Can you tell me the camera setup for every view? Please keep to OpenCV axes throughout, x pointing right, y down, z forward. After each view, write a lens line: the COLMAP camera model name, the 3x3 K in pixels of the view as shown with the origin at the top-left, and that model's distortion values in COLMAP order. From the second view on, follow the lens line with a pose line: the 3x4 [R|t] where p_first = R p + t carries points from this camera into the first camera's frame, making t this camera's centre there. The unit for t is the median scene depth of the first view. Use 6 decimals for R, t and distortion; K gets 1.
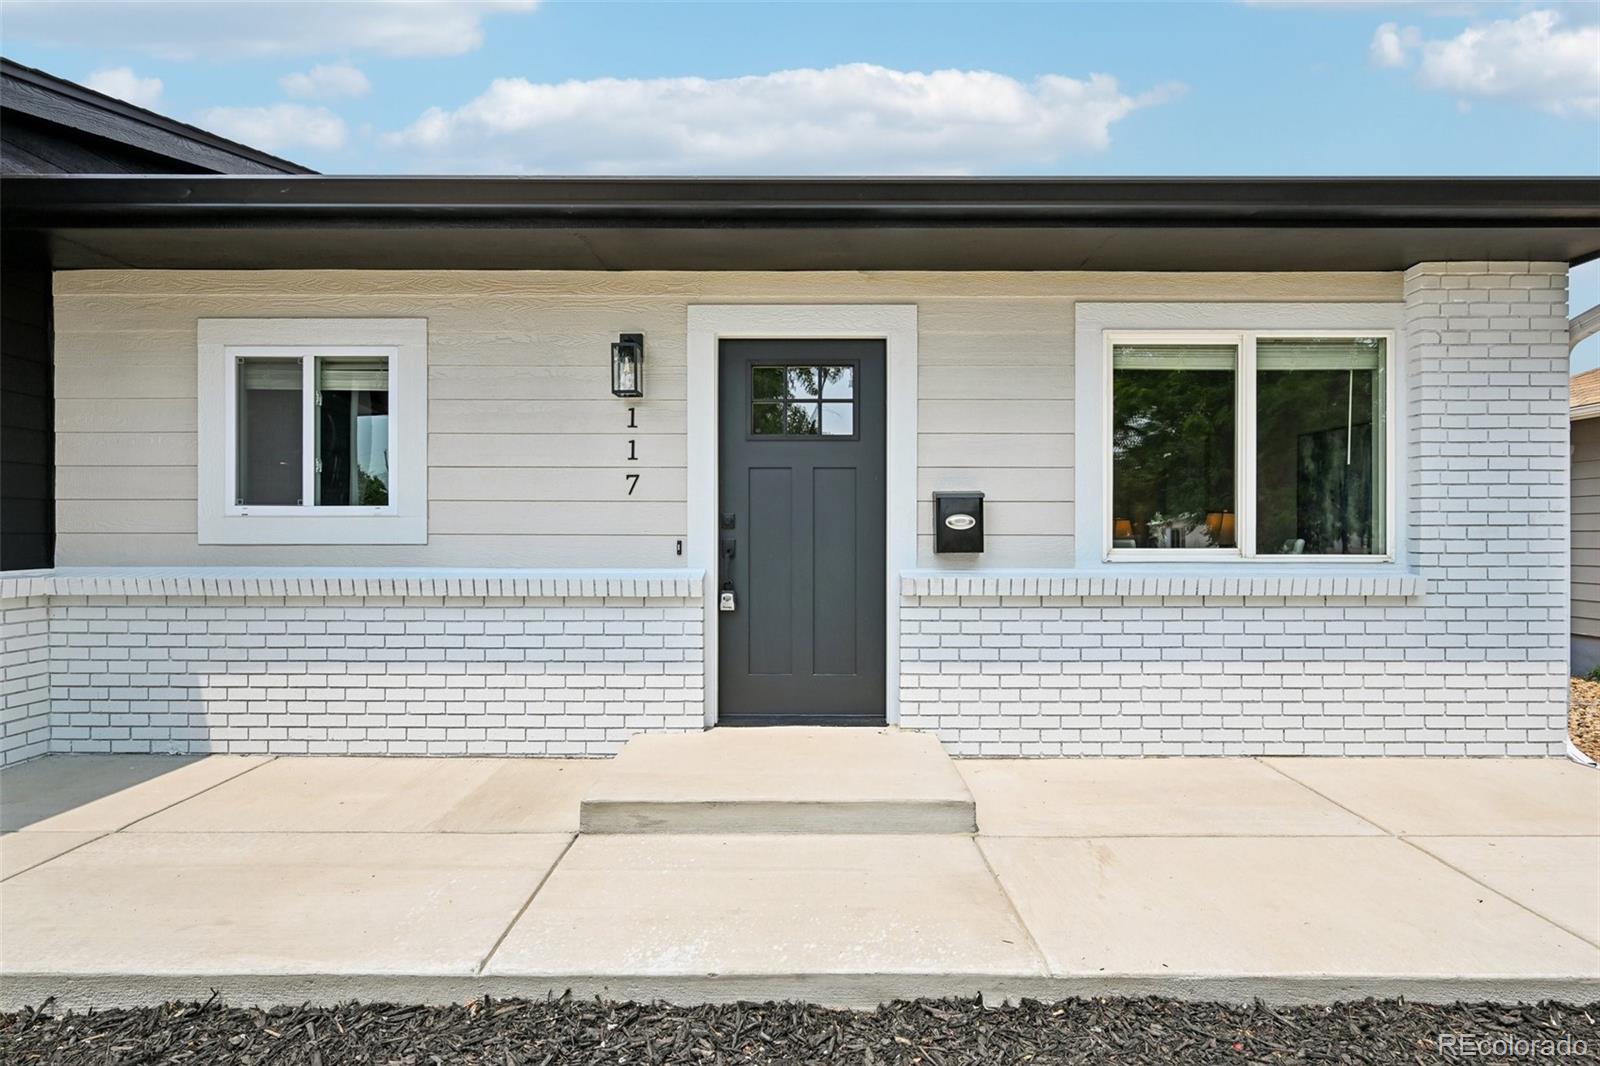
lens RADIAL K [[796.9, 0, 801.1], [0, 796.9, 543.8], [0, 0, 1]] dist [-0.001391, 0.000091]
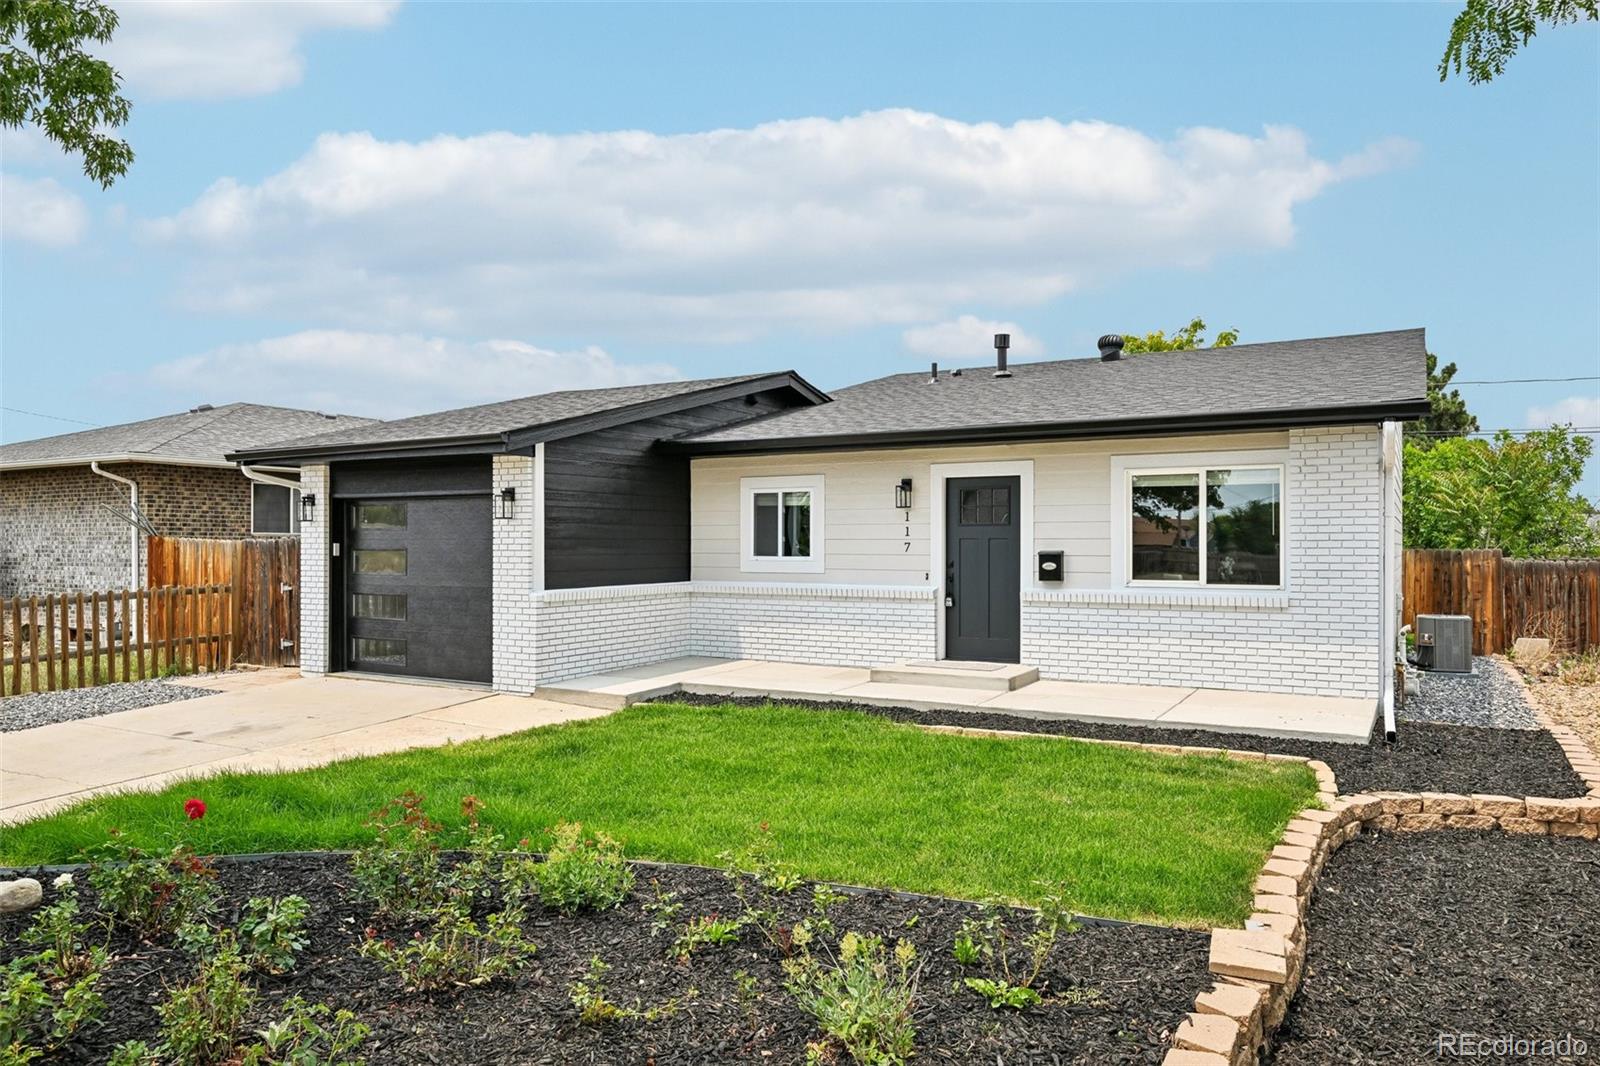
lens RADIAL K [[1048.3, 0, 802.5], [0, 1048.3, 537.1], [0, 0, 1]] dist [-0.005218, -0.000263]
pose [[0.867584, -0.005094, -0.497264, 0.986860], [0.000698, 0.999959, -0.009026, -0.077260], [0.497289, 0.007483, 0.867552, -1.666427]]
